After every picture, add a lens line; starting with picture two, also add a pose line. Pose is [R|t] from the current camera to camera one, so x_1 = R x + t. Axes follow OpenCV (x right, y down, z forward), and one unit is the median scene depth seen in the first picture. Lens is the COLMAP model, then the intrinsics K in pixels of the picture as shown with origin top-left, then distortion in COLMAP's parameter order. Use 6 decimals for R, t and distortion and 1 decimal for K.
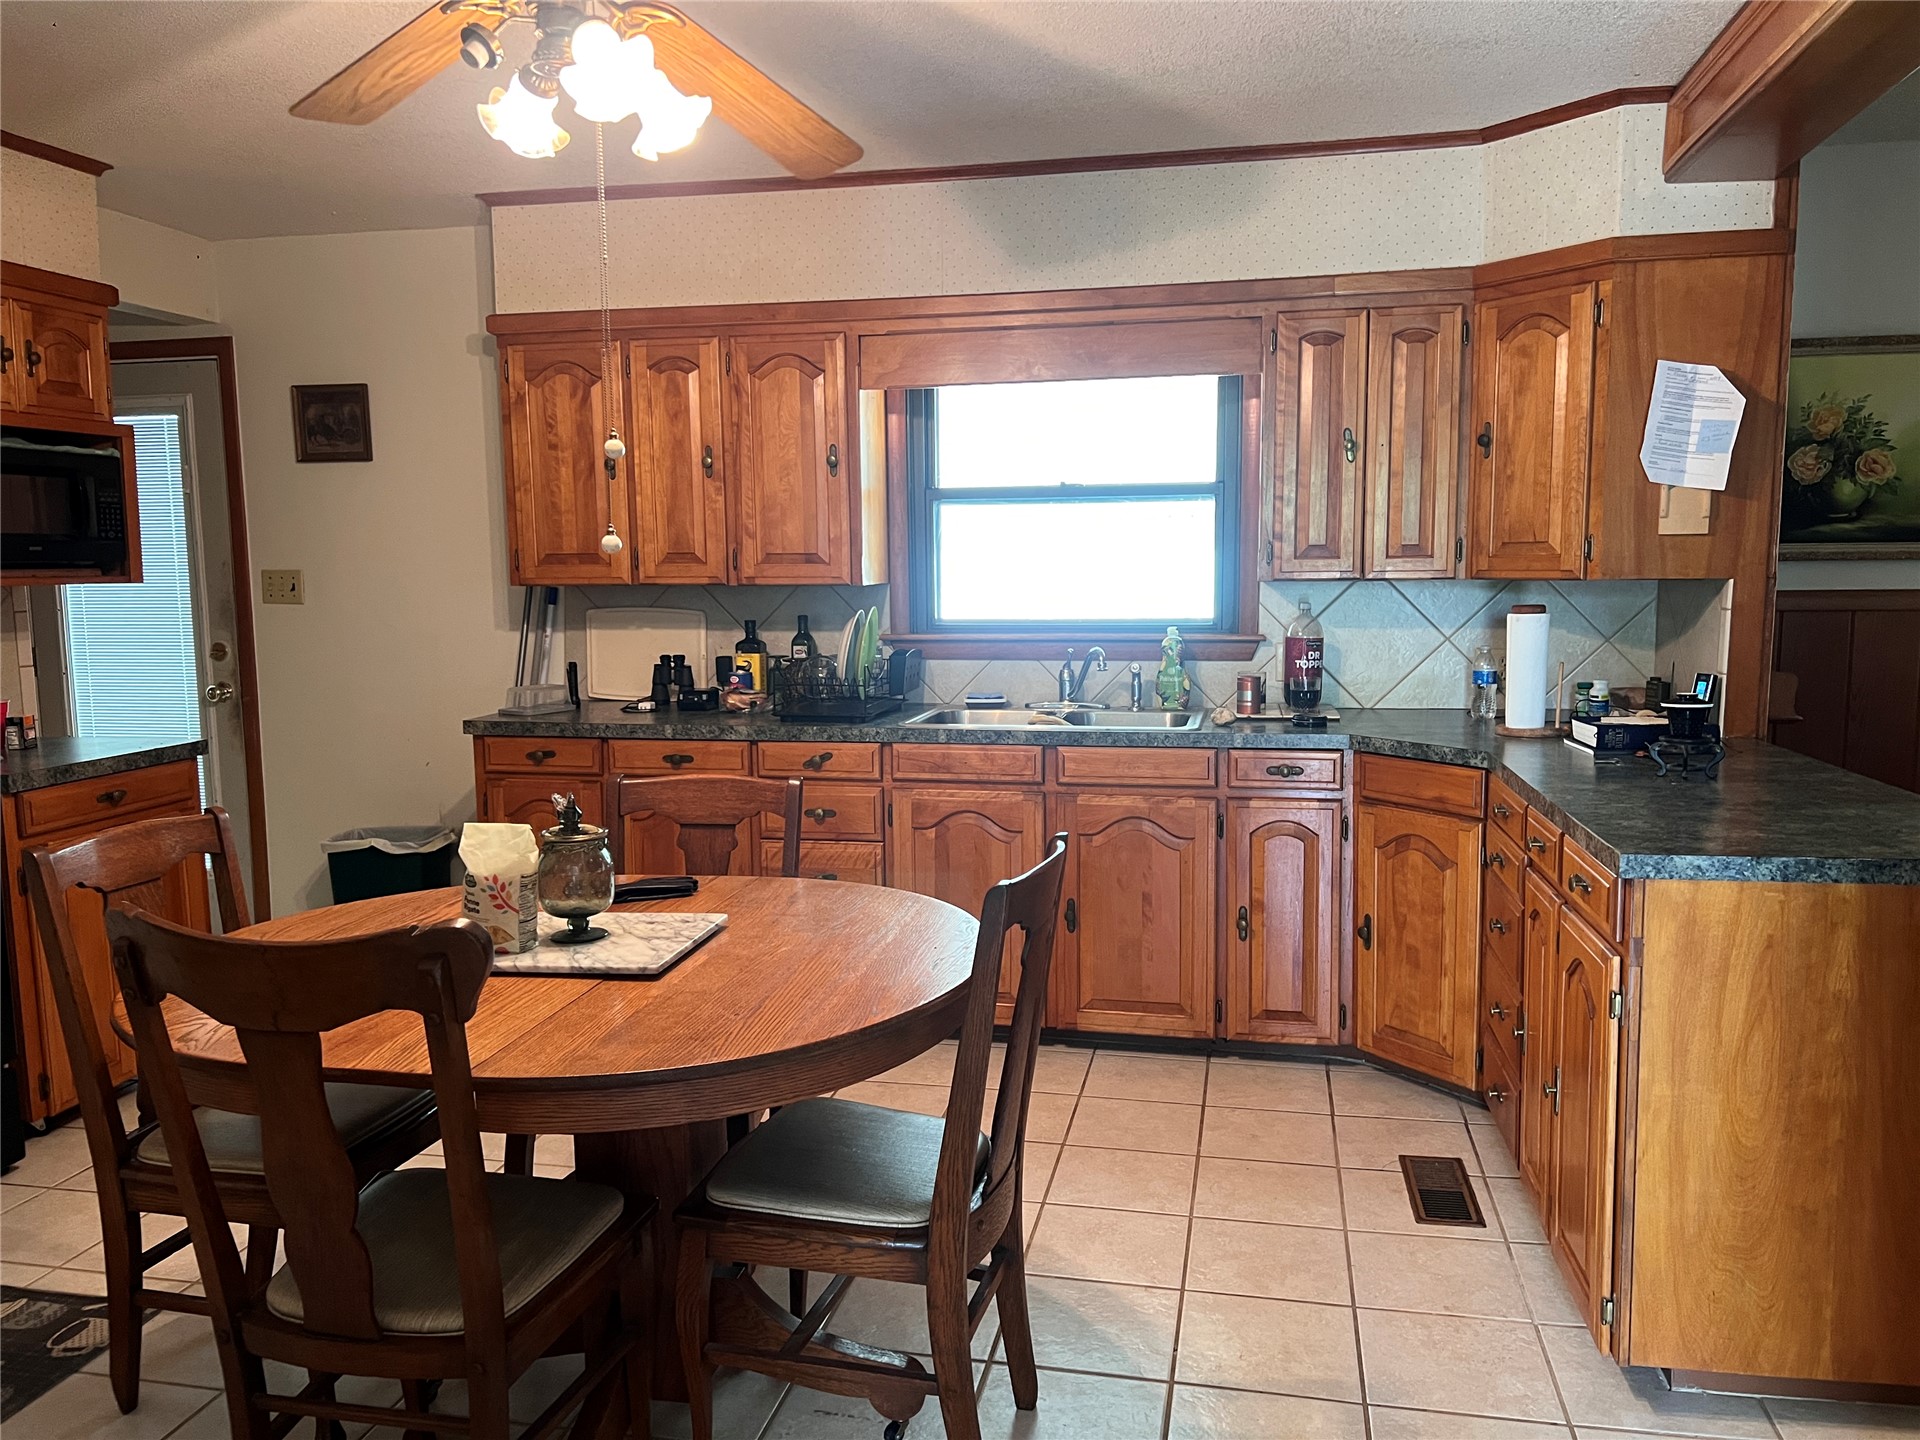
lens RADIAL K [[1431.3, 0, 943.6], [0, 1431.3, 740.9], [0, 0, 1]] dist [0.073111, -0.094277]
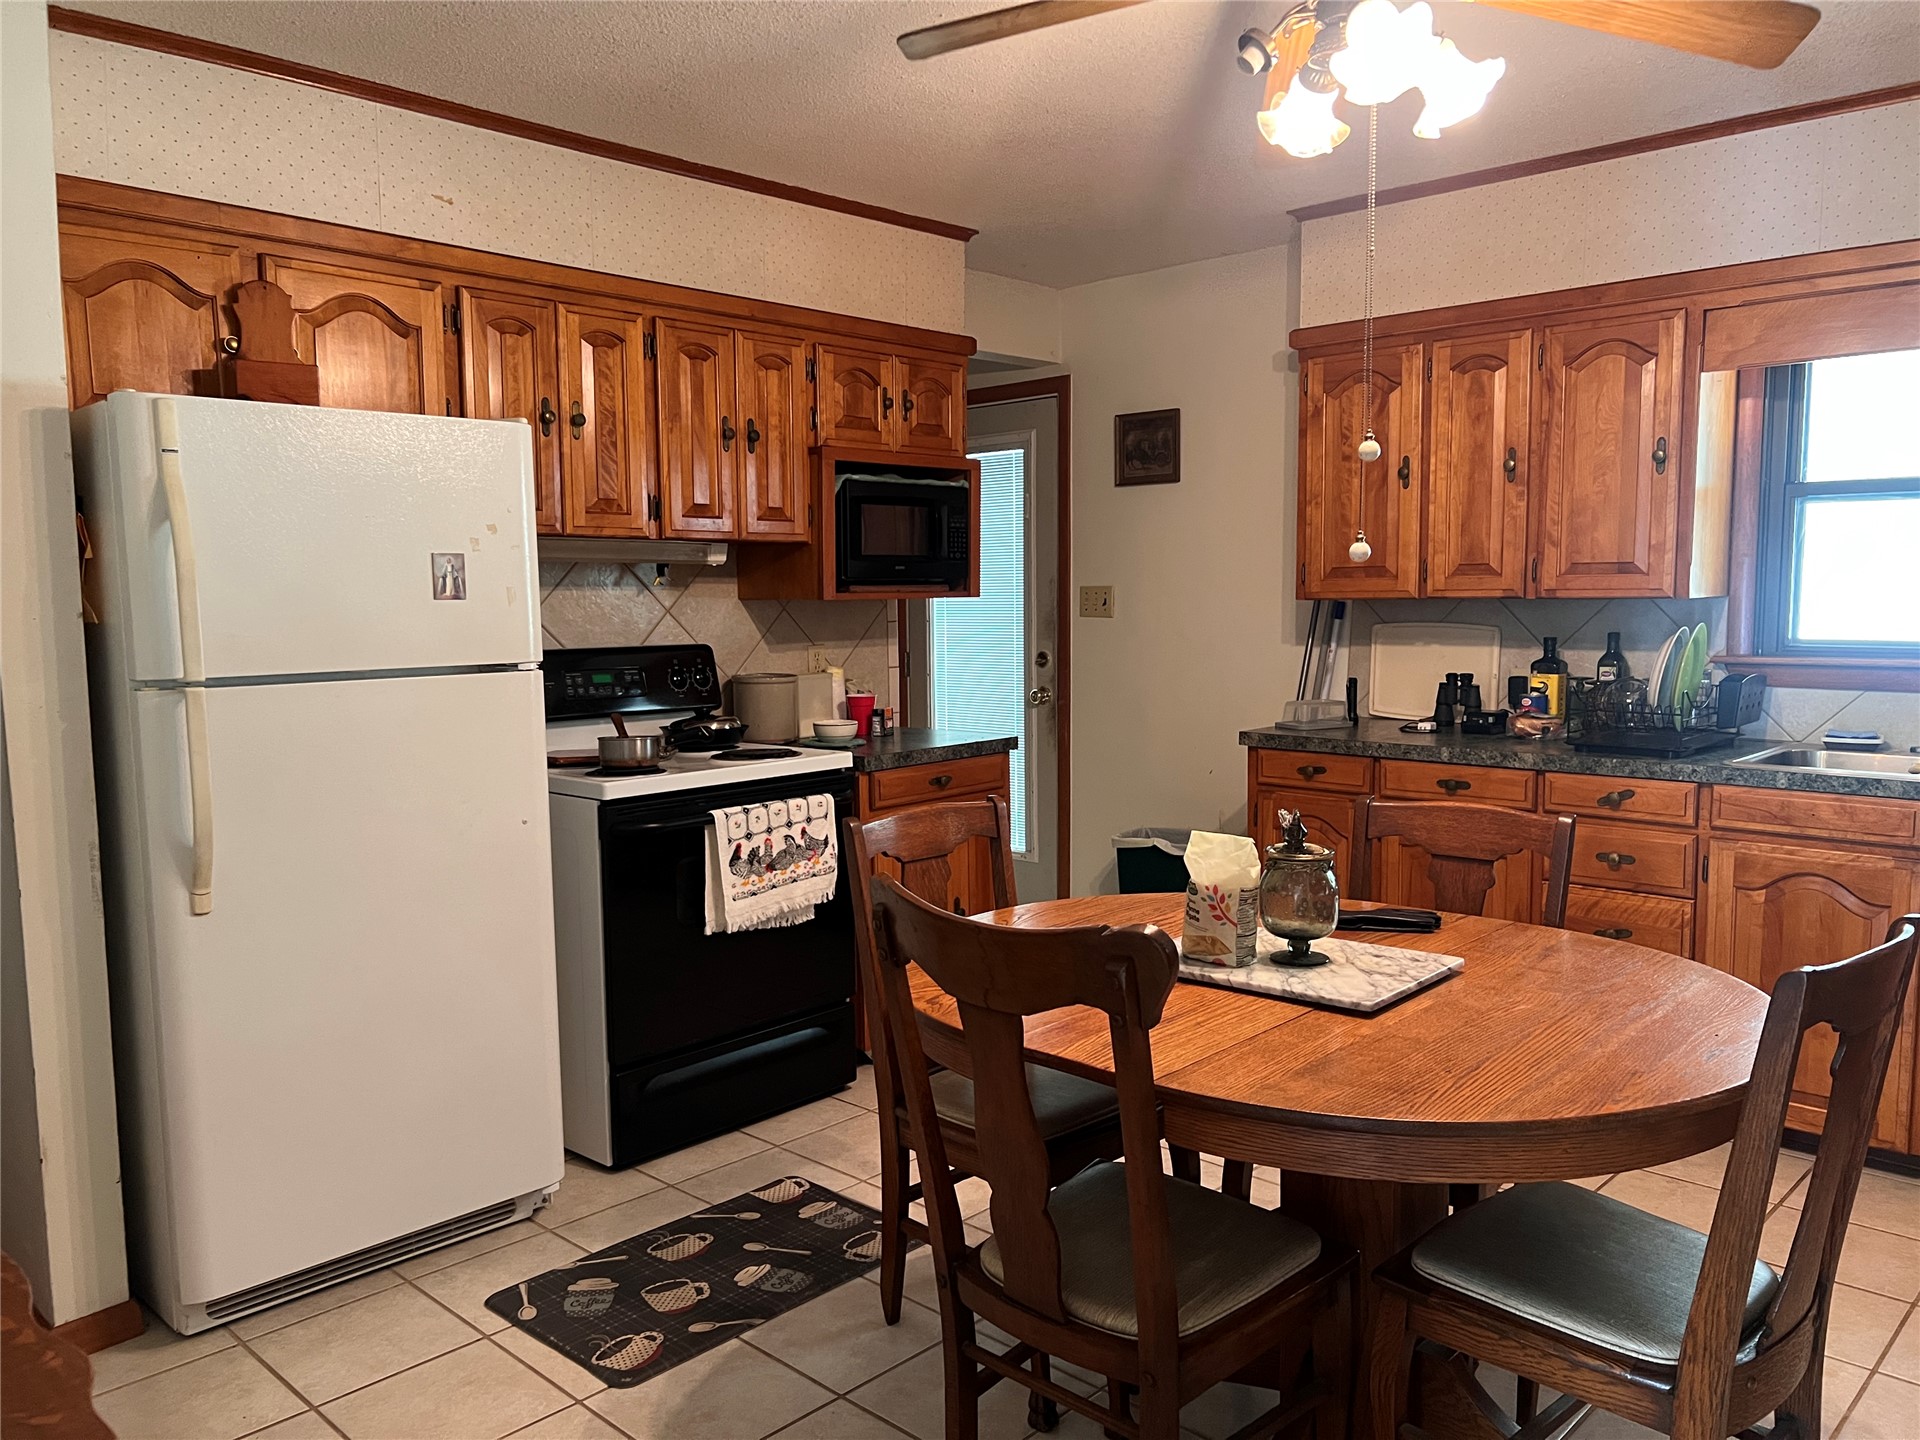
lens RADIAL K [[1431.3, 0, 943.6], [0, 1431.3, 740.9], [0, 0, 1]] dist [0.073111, -0.094277]
pose [[0.851697, 0.056868, -0.520940, 0.020393], [-0.063051, 0.997993, 0.005862, -0.000339], [0.520228, 0.027853, 0.853573, 0.027601]]
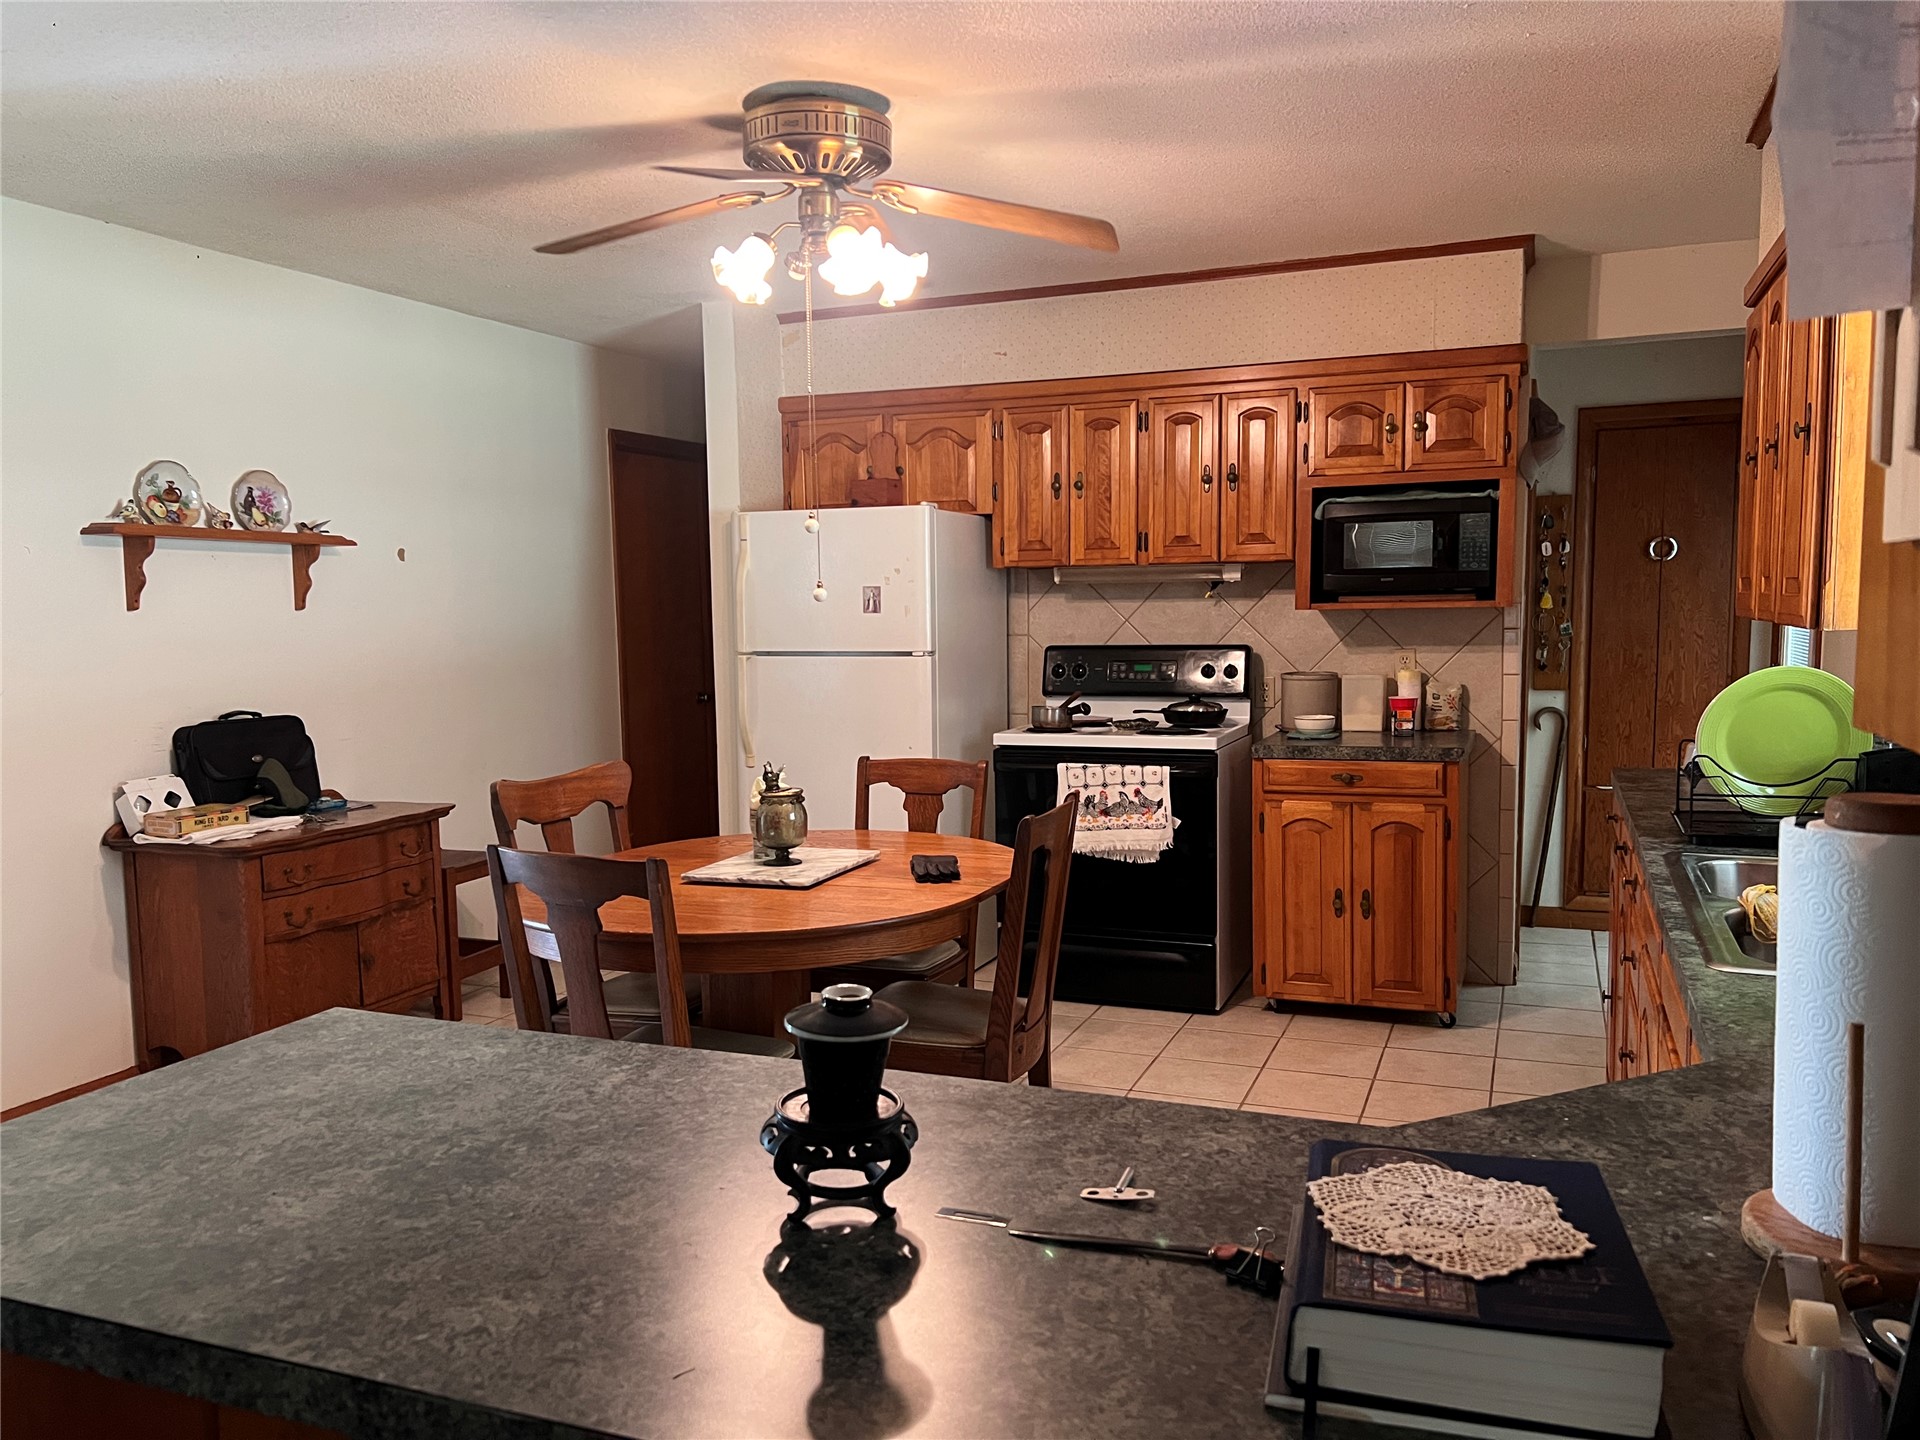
lens RADIAL K [[1431.3, 0, 943.6], [0, 1431.3, 740.9], [0, 0, 1]] dist [0.073111, -0.094277]
pose [[-0.176674, 0.111415, -0.977943, 0.692655], [-0.102766, 0.986054, 0.130904, -0.118588], [0.978890, 0.123626, -0.162760, 0.843957]]
